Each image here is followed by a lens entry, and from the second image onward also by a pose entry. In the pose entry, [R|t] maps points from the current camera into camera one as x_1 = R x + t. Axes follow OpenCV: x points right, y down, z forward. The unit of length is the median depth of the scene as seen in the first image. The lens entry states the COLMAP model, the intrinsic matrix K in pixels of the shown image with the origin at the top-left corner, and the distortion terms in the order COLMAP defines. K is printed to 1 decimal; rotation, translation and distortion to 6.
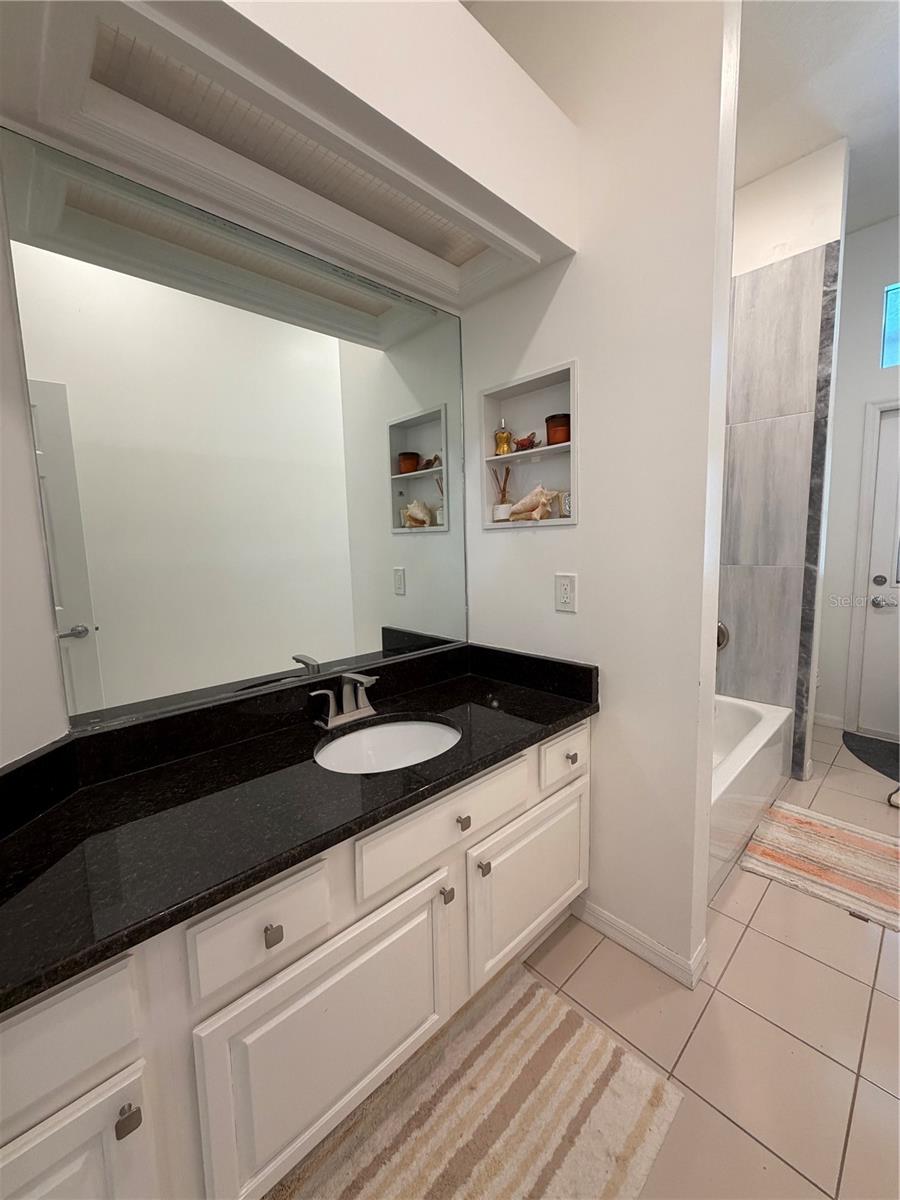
lens RADIAL K [[479.6, 0, 449.3], [0, 479.6, 597.4], [0, 0, 1]] dist [-0.000084, -0.000897]
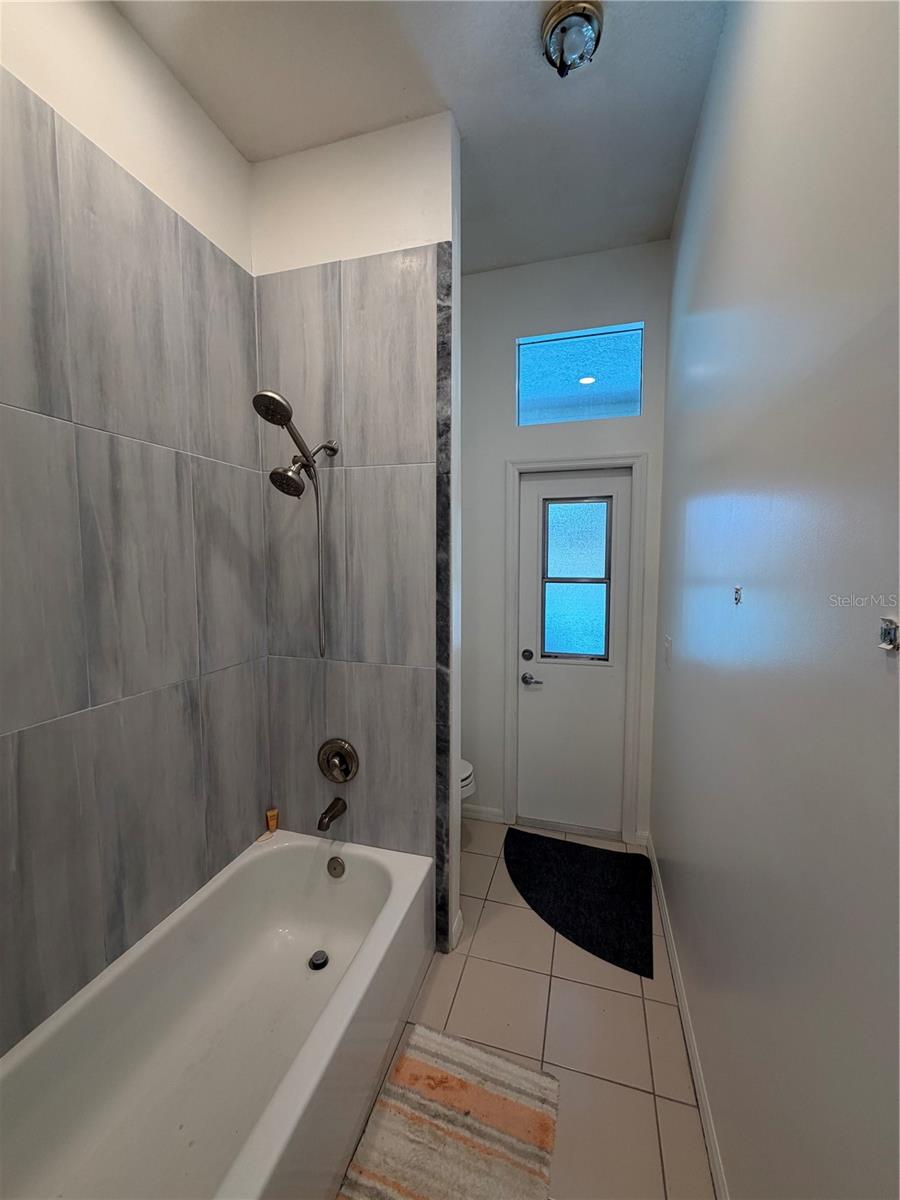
lens RADIAL K [[479.6, 0, 449.2], [0, 479.6, 597.9], [0, 0, 1]] dist [-0.000084, -0.000897]
pose [[0.867538, -0.014119, 0.497170, 0.392298], [0.036660, 0.998693, -0.035610, -0.146286], [-0.496017, 0.049119, 0.866922, 0.342311]]
